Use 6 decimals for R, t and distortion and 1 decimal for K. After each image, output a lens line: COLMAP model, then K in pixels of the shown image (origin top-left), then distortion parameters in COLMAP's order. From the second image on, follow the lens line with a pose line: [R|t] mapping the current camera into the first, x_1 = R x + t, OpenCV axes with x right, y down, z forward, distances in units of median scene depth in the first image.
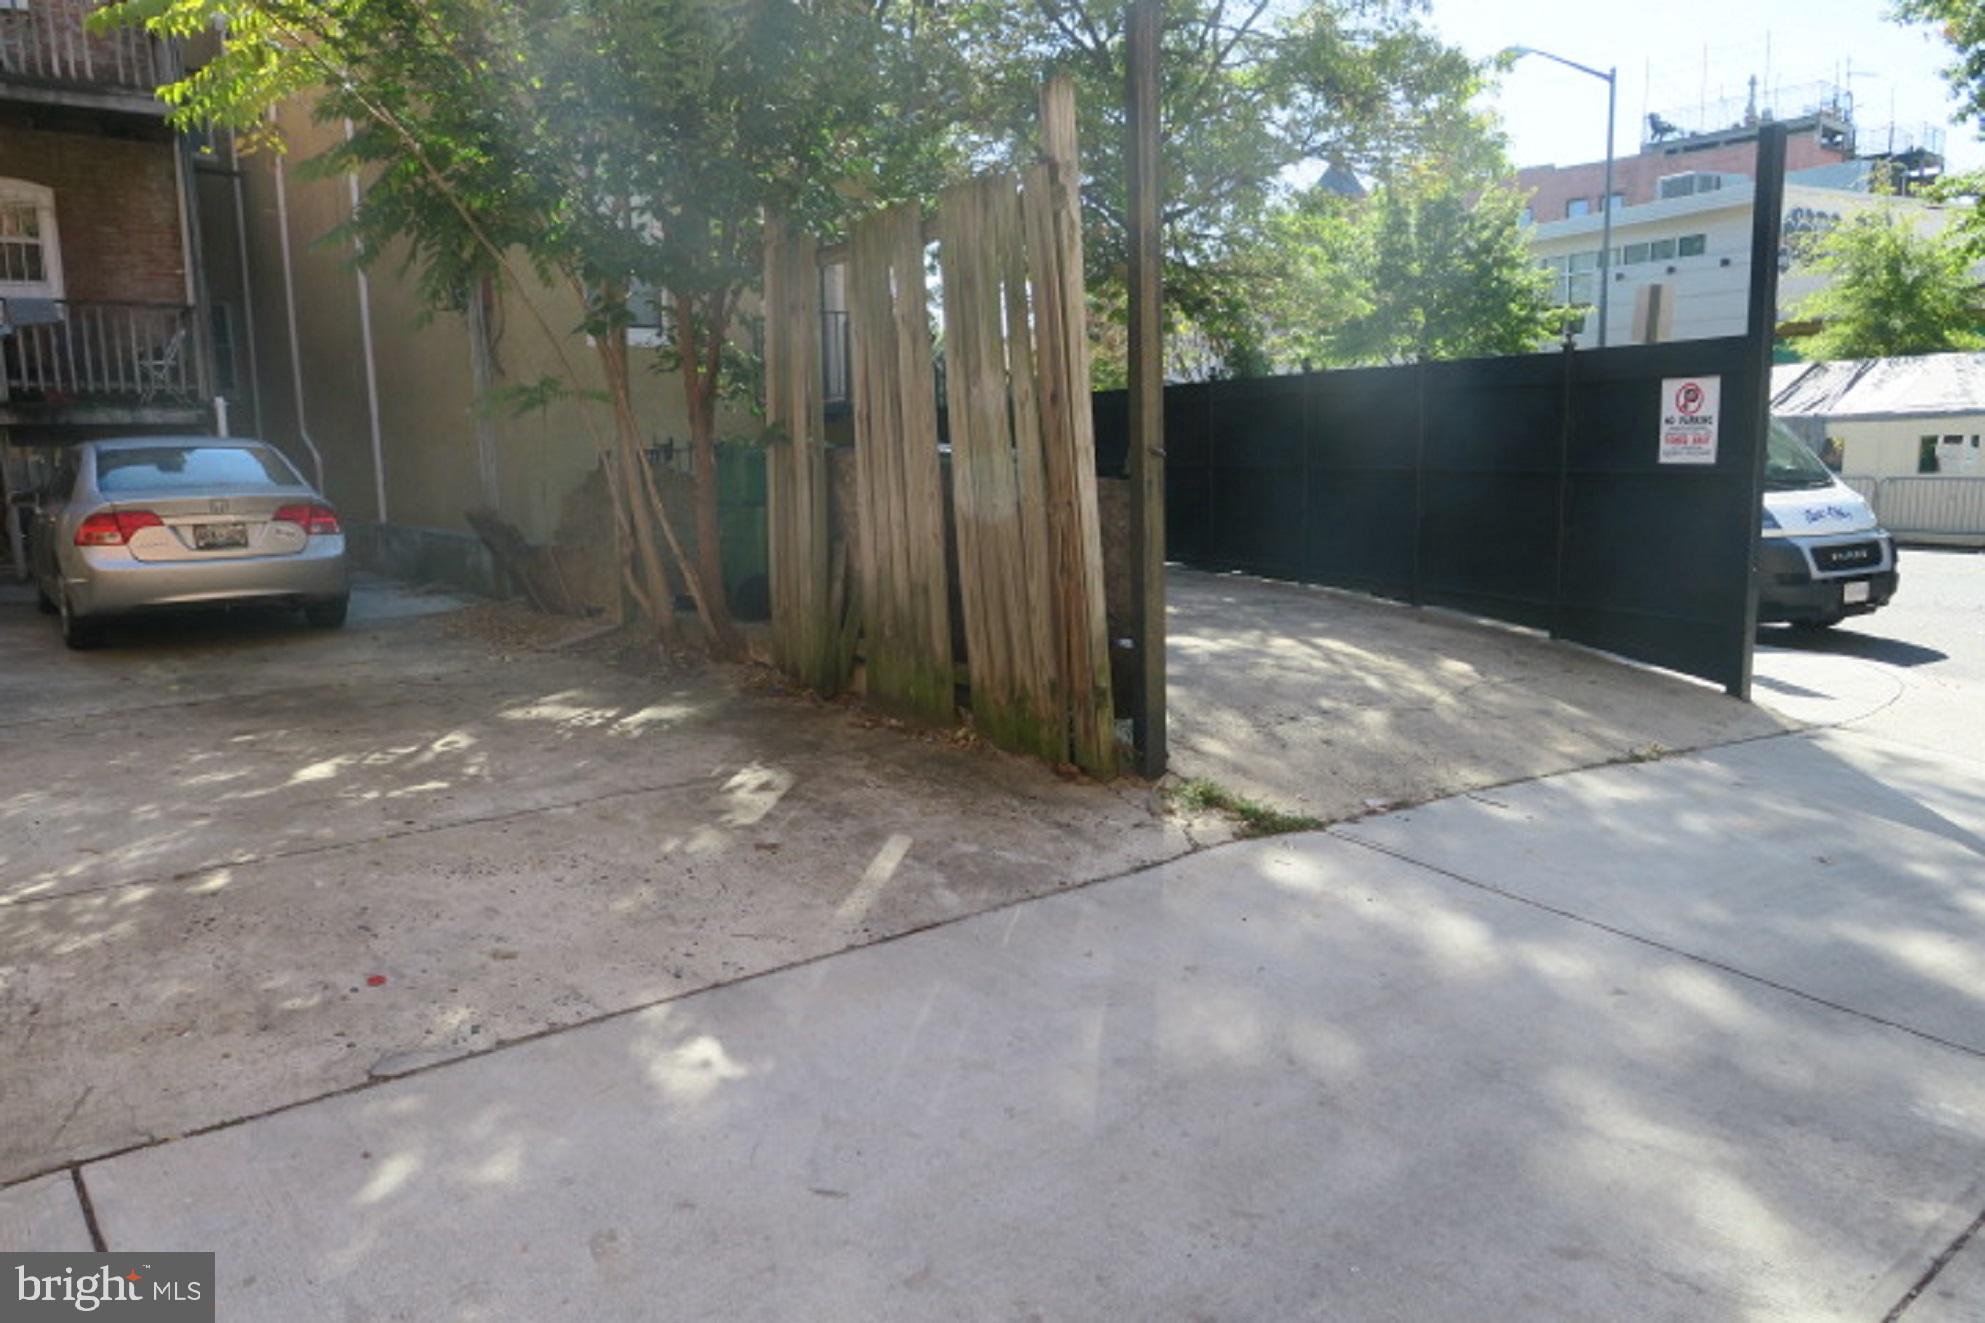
lens RADIAL K [[1388.4, 0, 992.5], [0, 1388.4, 661.5], [0, 0, 1]] dist [-0.012495, 0.003741]
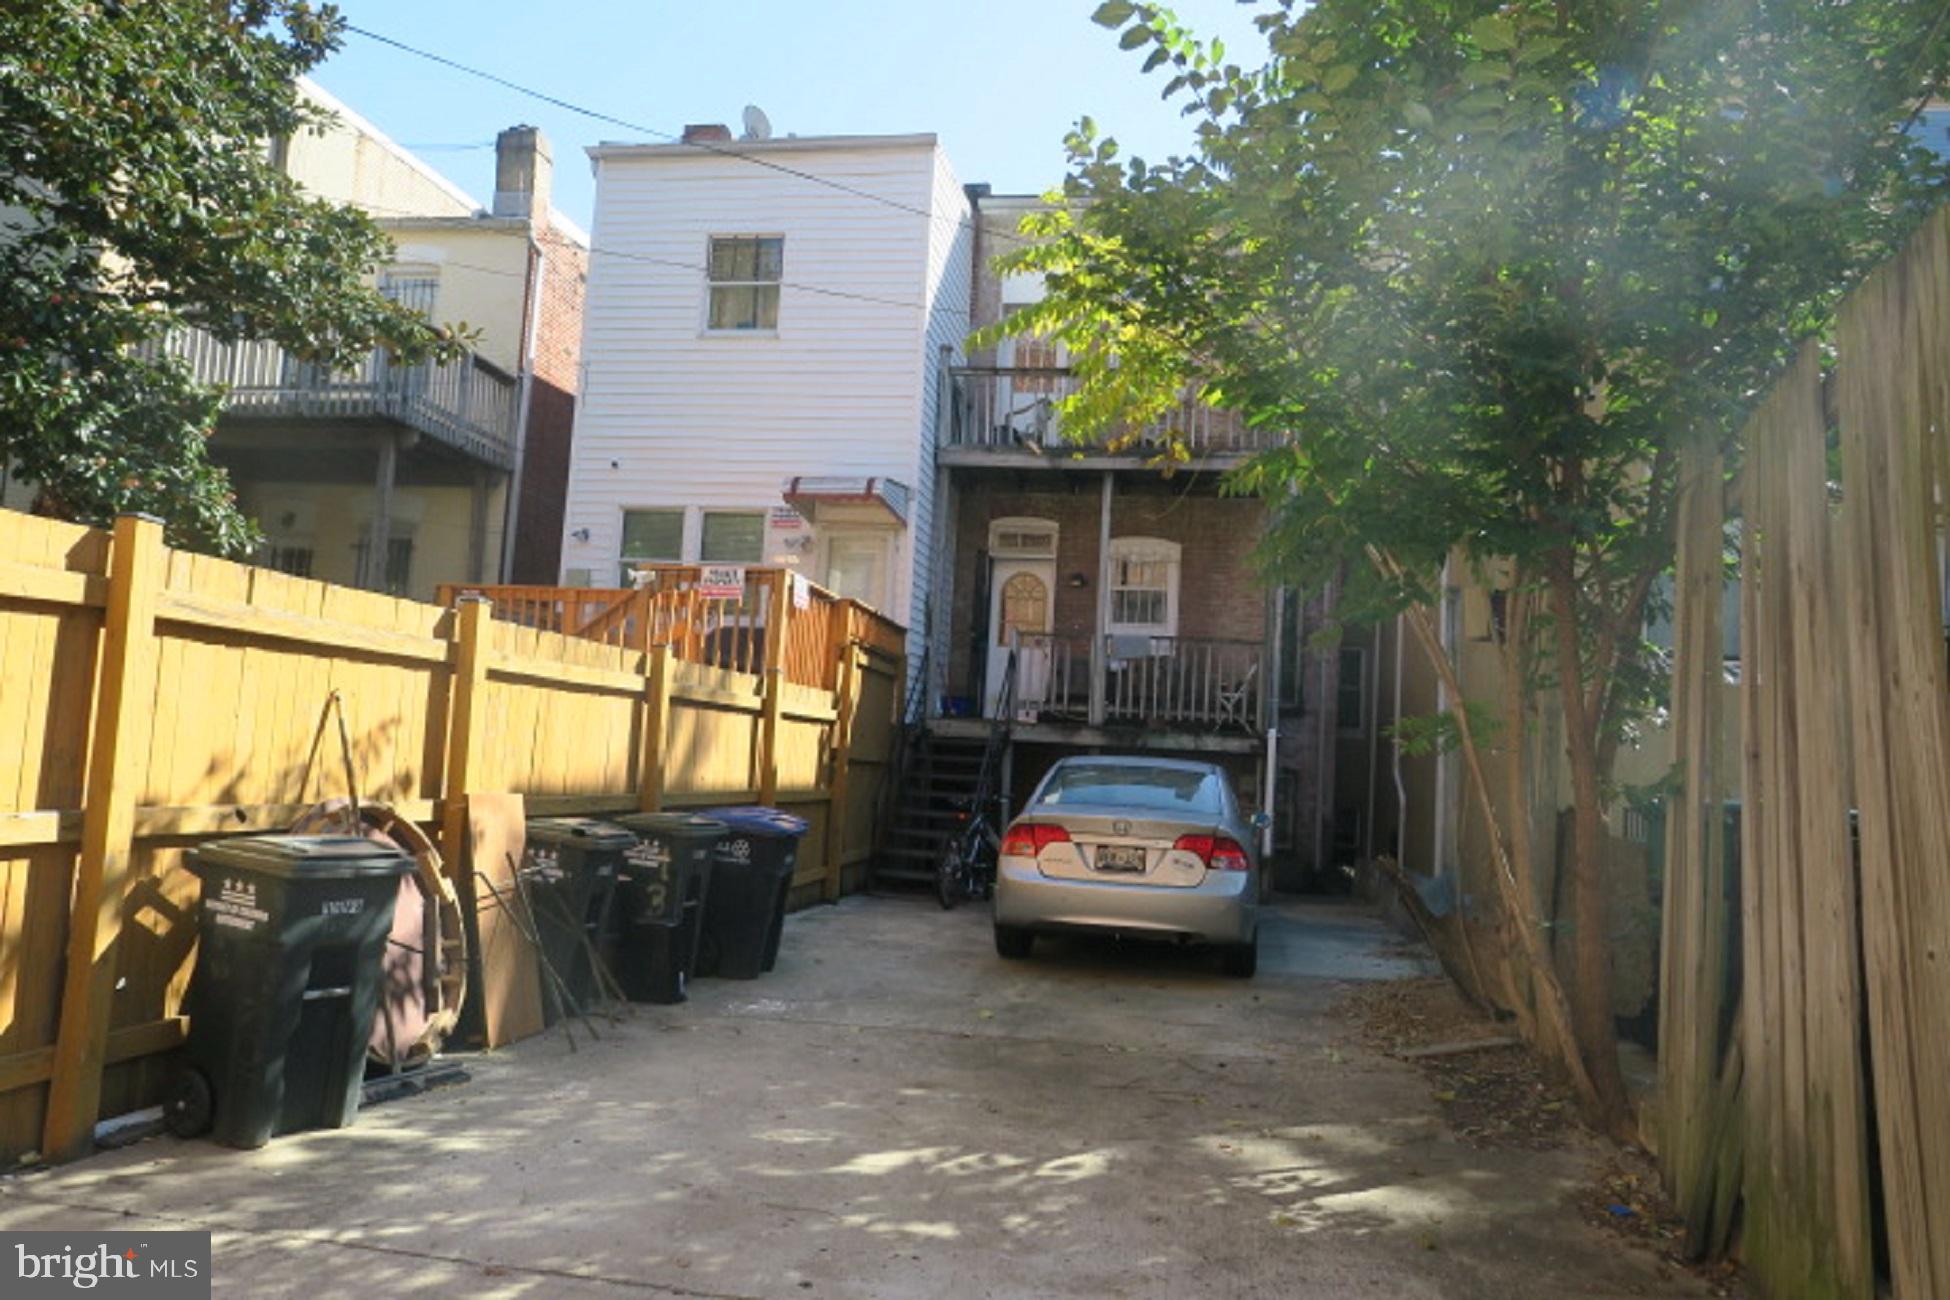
lens RADIAL K [[1364.0, 0, 975.0], [0, 1364.0, 650.0], [0, 0, 1]] dist [-0.012495, 0.003741]
pose [[0.660477, -0.011723, -0.750755, 0.077109], [-0.185081, 0.966484, -0.177917, -0.044672], [0.727678, 0.256461, 0.636171, 0.299451]]
